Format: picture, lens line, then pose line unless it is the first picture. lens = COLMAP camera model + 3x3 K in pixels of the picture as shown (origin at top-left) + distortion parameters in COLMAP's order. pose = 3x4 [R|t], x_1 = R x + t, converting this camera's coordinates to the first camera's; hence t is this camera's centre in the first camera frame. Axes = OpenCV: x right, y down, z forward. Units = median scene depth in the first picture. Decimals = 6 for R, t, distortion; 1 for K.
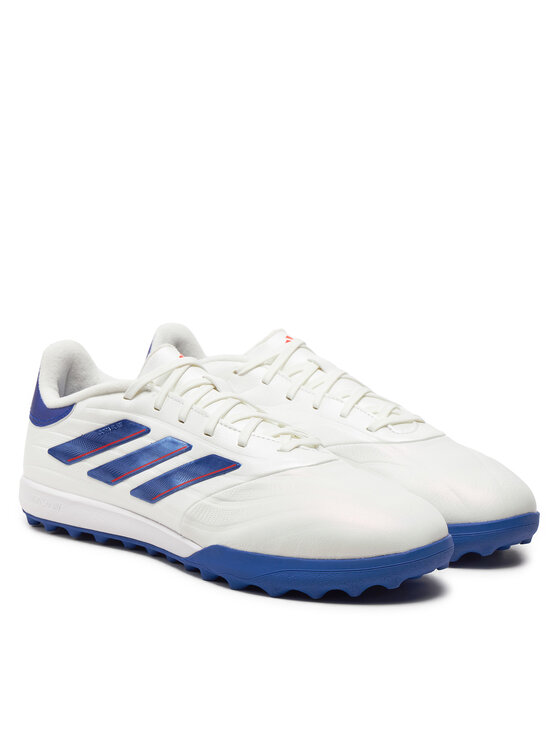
lens RADIAL K [[2205.4, 0, 279.8], [0, 2205.4, 373.6], [0, 0, 1]] dist [-0.787756, 0.000000]
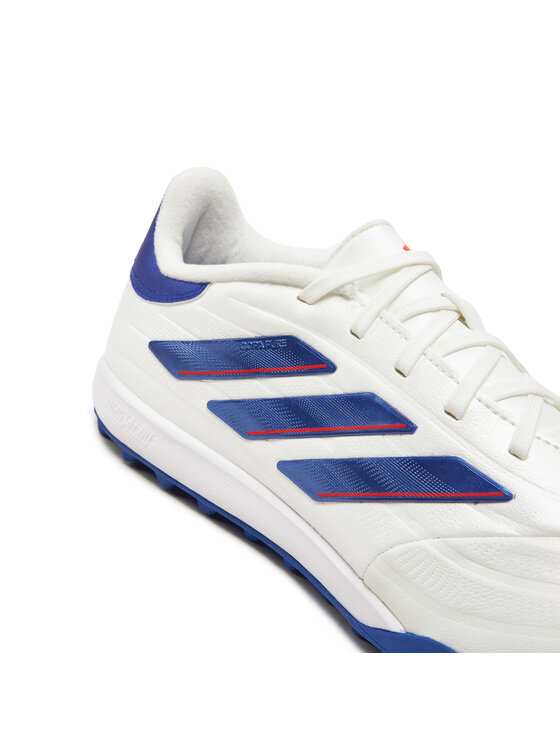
lens RADIAL K [[977.5, 0, 282.1], [0, 977.5, 373.3], [0, 0, 1]] dist [-0.050706, 0.000000]
pose [[0.976380, 0.203712, 0.072002, -0.089267], [-0.214007, 0.957672, 0.192524, -0.018576], [-0.029735, -0.203385, 0.978647, 0.740323]]
